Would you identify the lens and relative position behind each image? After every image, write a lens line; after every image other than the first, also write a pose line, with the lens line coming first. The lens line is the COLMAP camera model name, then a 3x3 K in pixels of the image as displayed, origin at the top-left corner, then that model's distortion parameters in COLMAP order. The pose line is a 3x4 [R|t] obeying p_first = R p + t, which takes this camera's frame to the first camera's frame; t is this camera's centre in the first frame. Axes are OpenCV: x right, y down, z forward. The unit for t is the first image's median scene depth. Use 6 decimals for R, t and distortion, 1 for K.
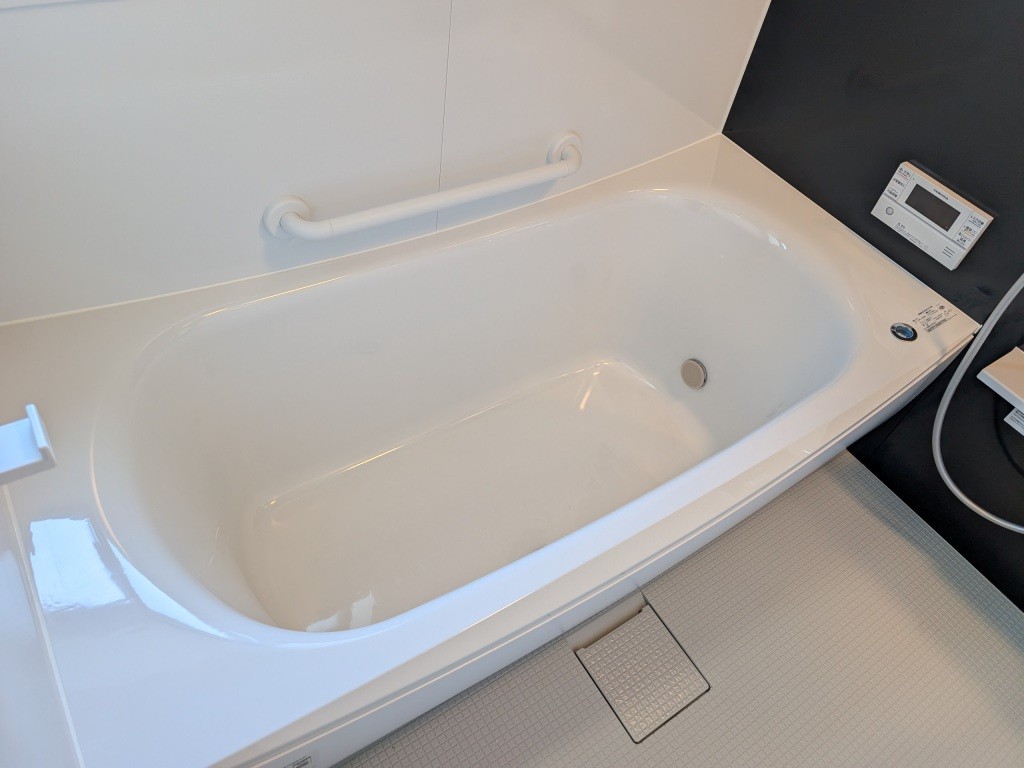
lens RADIAL K [[748.0, 0, 512.0], [0, 748.0, 384.0], [0, 0, 1]] dist [0.048548, -0.057202]
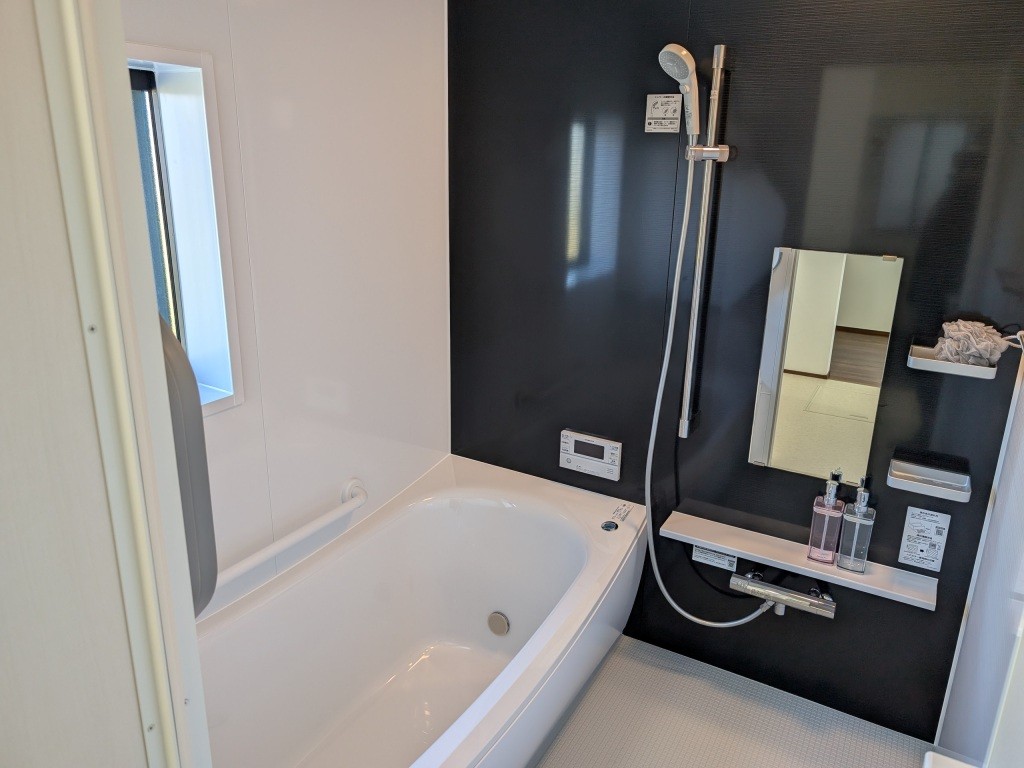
lens RADIAL K [[748.0, 0, 512.0], [0, 748.0, 384.0], [0, 0, 1]] dist [0.048548, -0.057202]
pose [[0.892190, -0.245179, 0.379322, -0.153556], [0.395657, 0.829319, -0.394571, 0.201353], [-0.217838, 0.502113, 0.836916, -0.350157]]
